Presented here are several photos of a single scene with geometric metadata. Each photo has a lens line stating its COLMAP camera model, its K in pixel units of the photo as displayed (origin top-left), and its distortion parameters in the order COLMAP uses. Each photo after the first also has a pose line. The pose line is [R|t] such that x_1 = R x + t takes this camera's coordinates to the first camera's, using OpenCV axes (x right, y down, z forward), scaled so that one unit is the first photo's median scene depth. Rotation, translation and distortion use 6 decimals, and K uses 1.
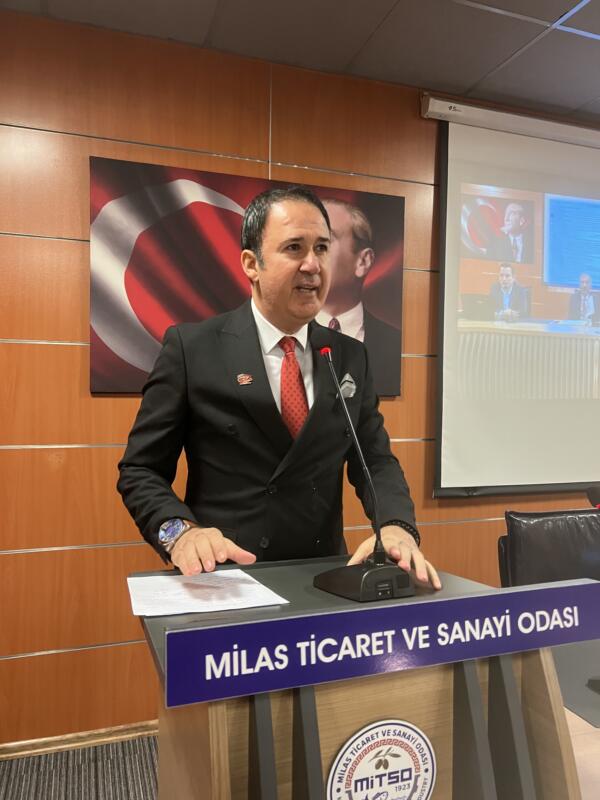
lens RADIAL K [[600.8, 0, 298.5], [0, 600.8, 407.4], [0, 0, 1]] dist [0.034159, -0.032401]
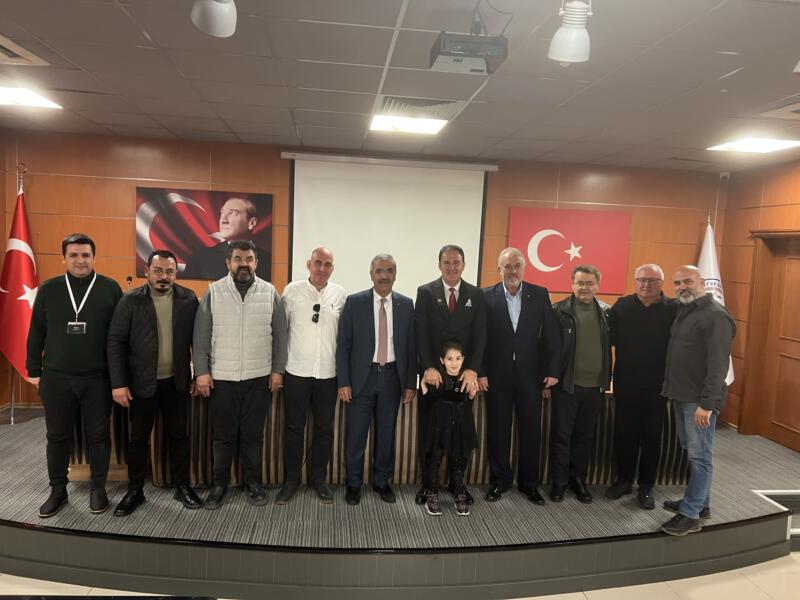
lens RADIAL K [[600.8, 0, 398.8], [0, 600.8, 300.2], [0, 0, 1]] dist [0.034159, -0.032401]
pose [[0.974783, 0.047935, -0.217946, 1.445823], [-0.036822, 0.997820, 0.054769, -0.114929], [0.220096, -0.045363, 0.974423, -1.411951]]
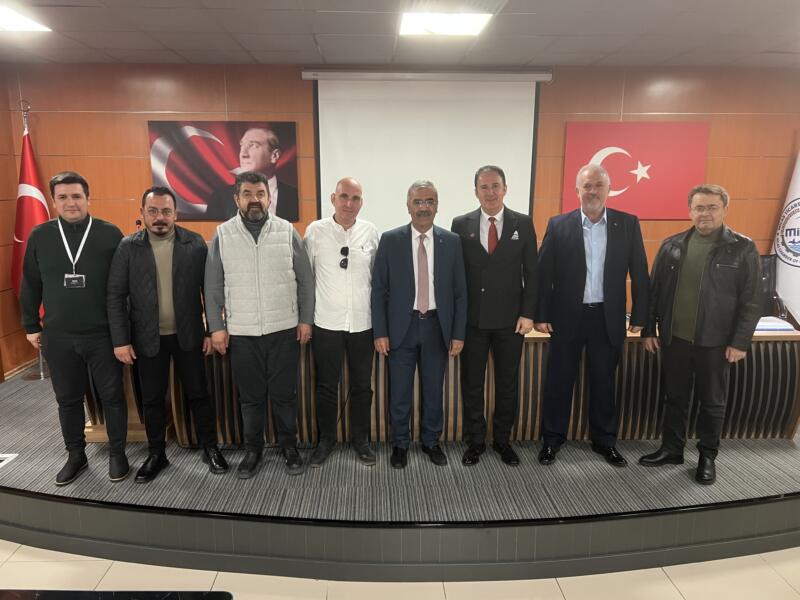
lens RADIAL K [[600.8, 0, 393.1], [0, 600.8, 301.7], [0, 0, 1]] dist [0.034159, -0.032401]
pose [[0.955087, 0.045371, -0.292832, 1.396280], [0.003429, 0.986450, 0.164024, -0.102625], [0.296306, -0.157661, 0.941990, -1.146762]]
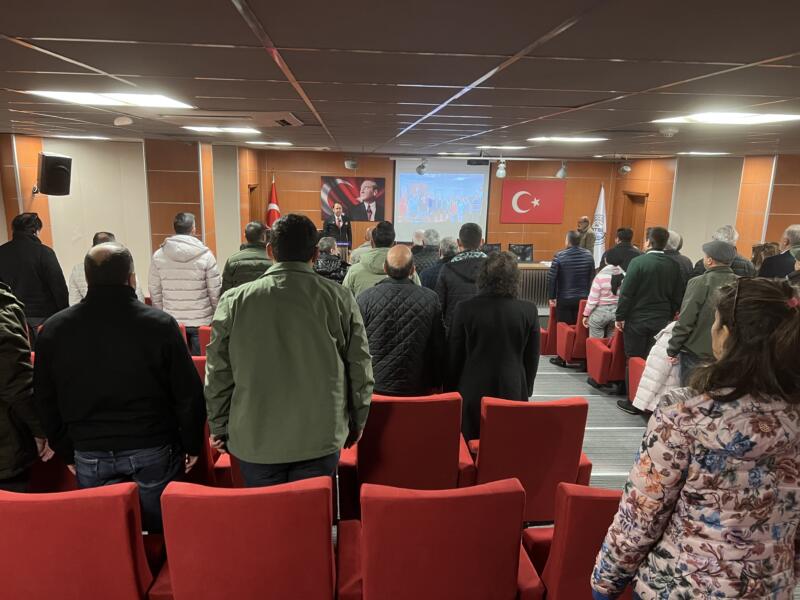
lens RADIAL K [[600.8, 0, 398.1], [0, 600.8, 307.6], [0, 0, 1]] dist [0.034159, -0.032401]
pose [[0.964190, 0.066374, -0.256771, 1.916172], [-0.017134, 0.981743, 0.189437, -0.308671], [0.264657, -0.178254, 0.947725, -4.446119]]
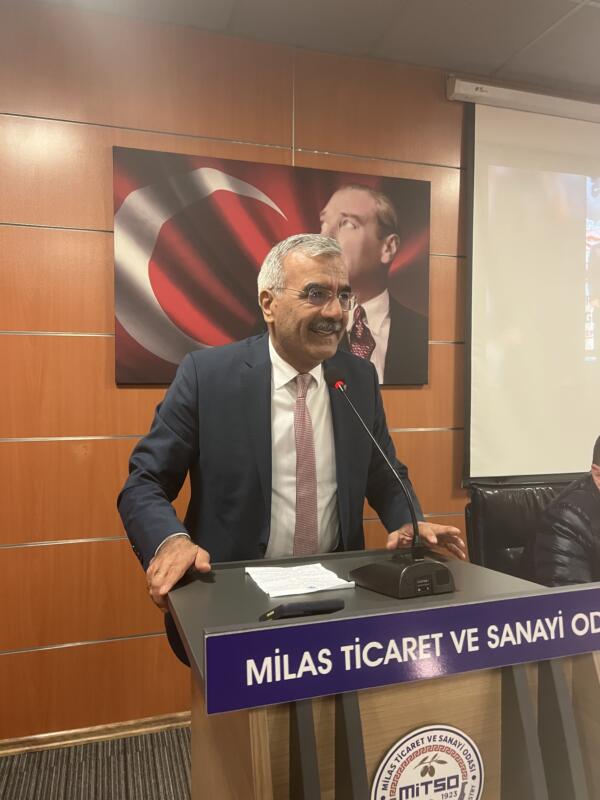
lens RADIAL K [[600.8, 0, 301.3], [0, 600.8, 398.5], [0, 0, 1]] dist [0.034159, -0.032401]
pose [[0.999523, -0.008752, -0.029633, -0.009747], [0.008874, 0.999953, 0.003989, -0.001637], [0.029597, -0.004250, 0.999553, 0.013818]]
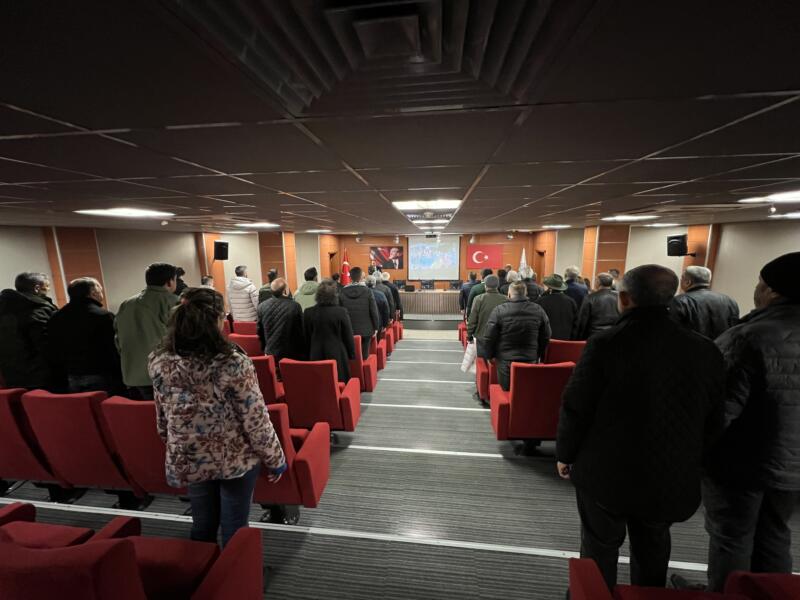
lens RADIAL K [[319.9, 0, 398.3], [0, 319.9, 295.3], [0, 0, 1]] dist [-0.005233, 0.001675]
pose [[0.899720, 0.045030, -0.434138, 2.730993], [0.011124, 0.991975, 0.125944, -0.286713], [0.436325, -0.118144, 0.891999, -4.127429]]
